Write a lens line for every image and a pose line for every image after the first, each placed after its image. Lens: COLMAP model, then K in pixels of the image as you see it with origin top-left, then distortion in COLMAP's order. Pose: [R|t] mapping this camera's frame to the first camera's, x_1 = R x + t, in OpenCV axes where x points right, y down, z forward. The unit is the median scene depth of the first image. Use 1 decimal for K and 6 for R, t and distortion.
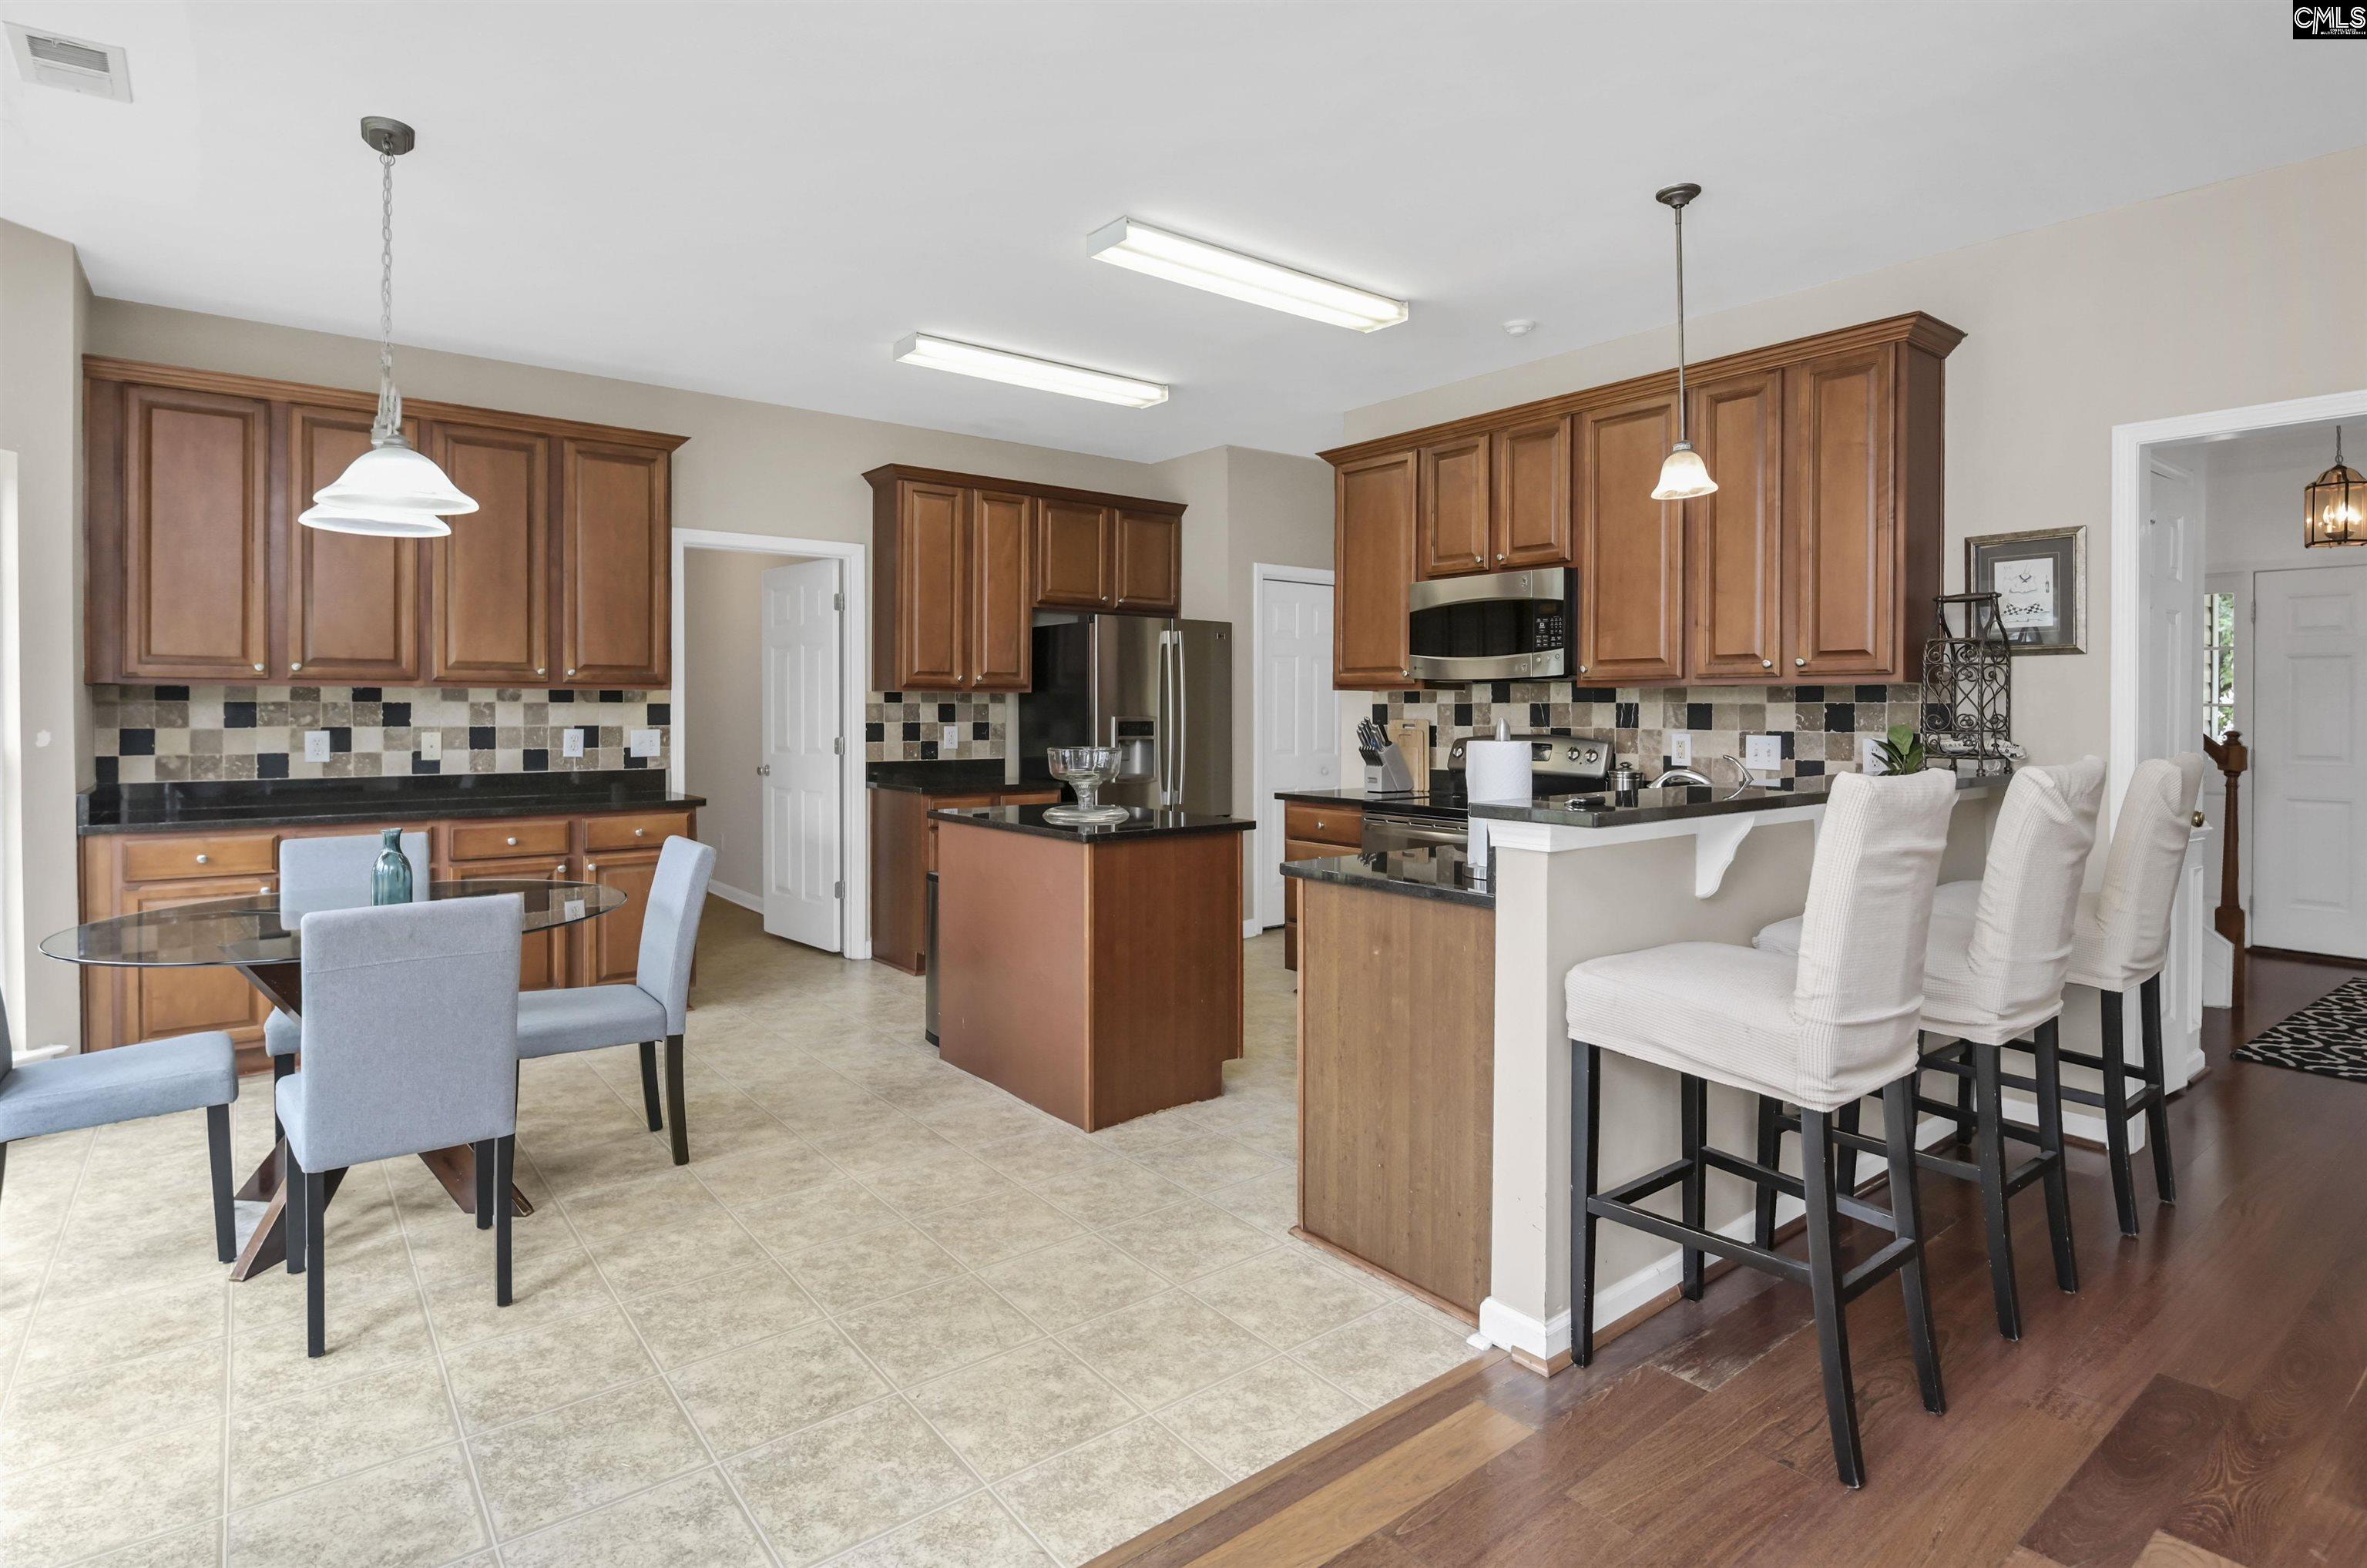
lens RADIAL K [[1172.5, 0, 1217.9], [0, 1172.5, 709.6], [0, 0, 1]] dist [0.000887, -0.000856]
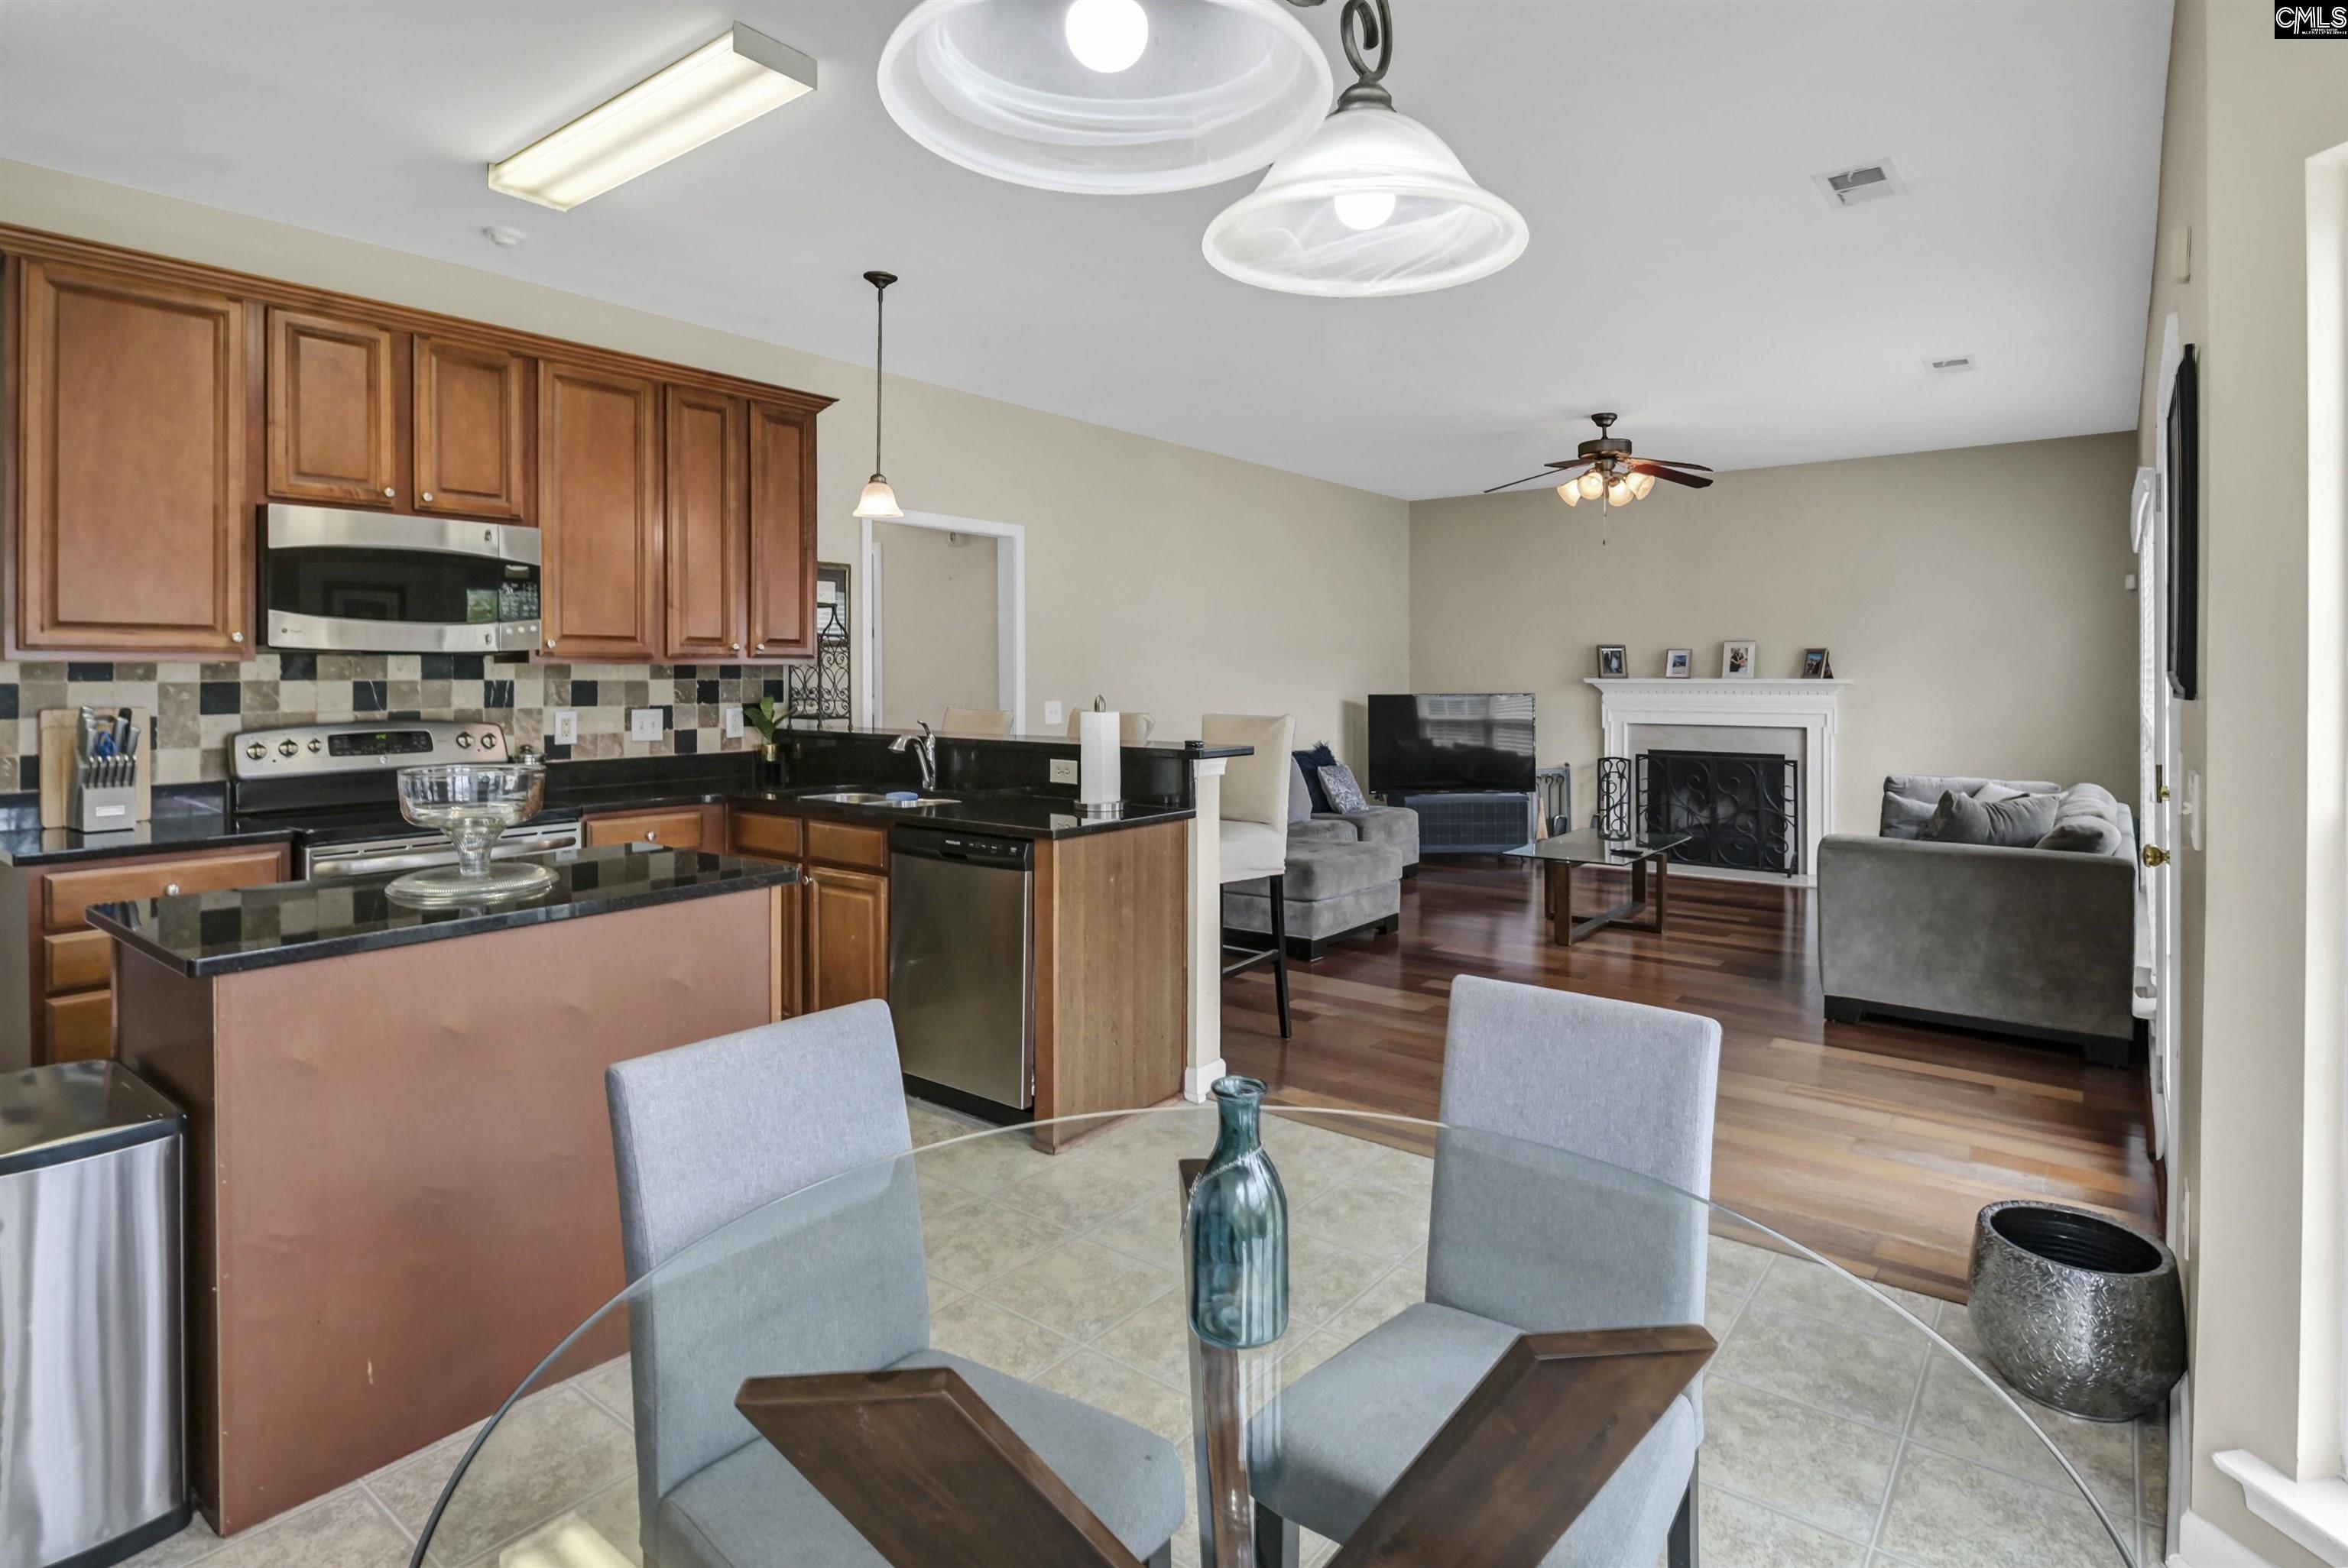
lens RADIAL K [[1171.9, 0, 1178.2], [0, 1171.9, 681.4], [0, 0, 1]] dist [-0.002807, -0.000223]
pose [[-0.194009, -0.007241, 0.980973, -0.661225], [0.002517, 0.999966, 0.007878, -0.010960], [-0.980996, 0.003998, -0.193985, 0.687864]]
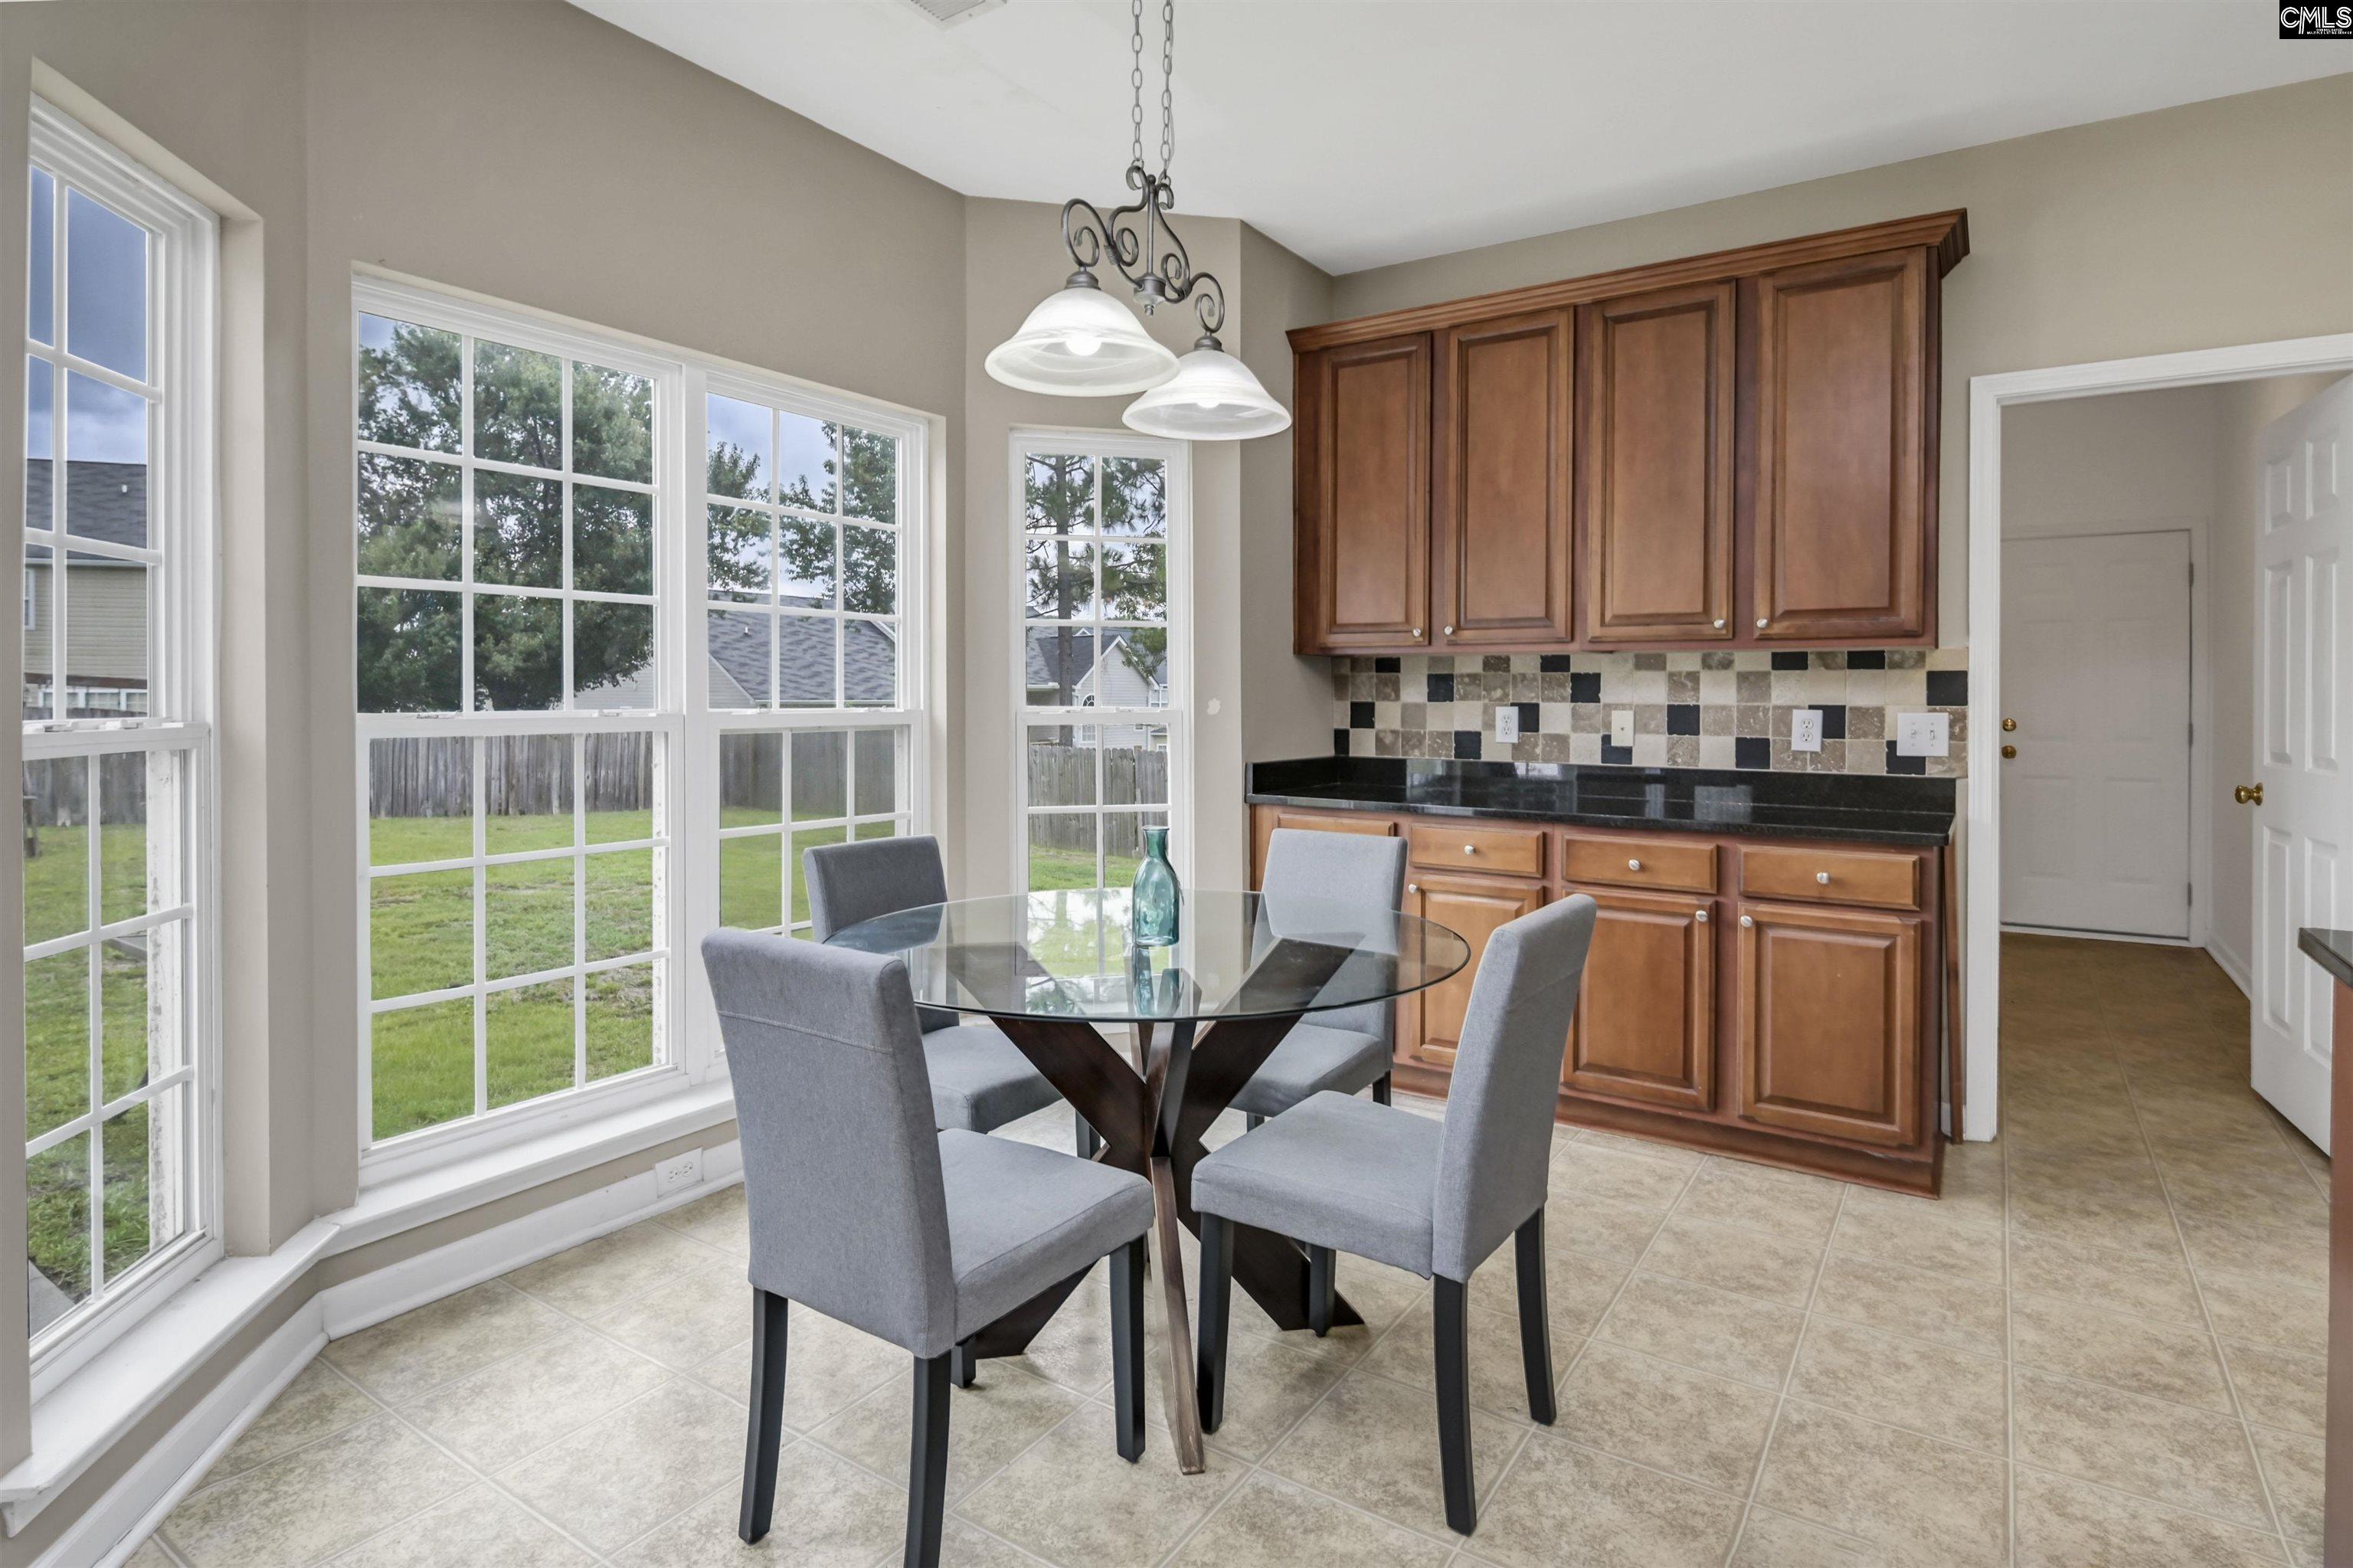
lens RADIAL K [[1209.9, 0, 1197.9], [0, 1209.9, 706.6], [0, 0, 1]] dist [-0.000229, -0.001044]
pose [[0.288345, 0.005086, -0.957513, 0.015042], [-0.006318, 0.999974, 0.003409, 0.016200], [0.957506, 0.005066, 0.288370, 0.517702]]
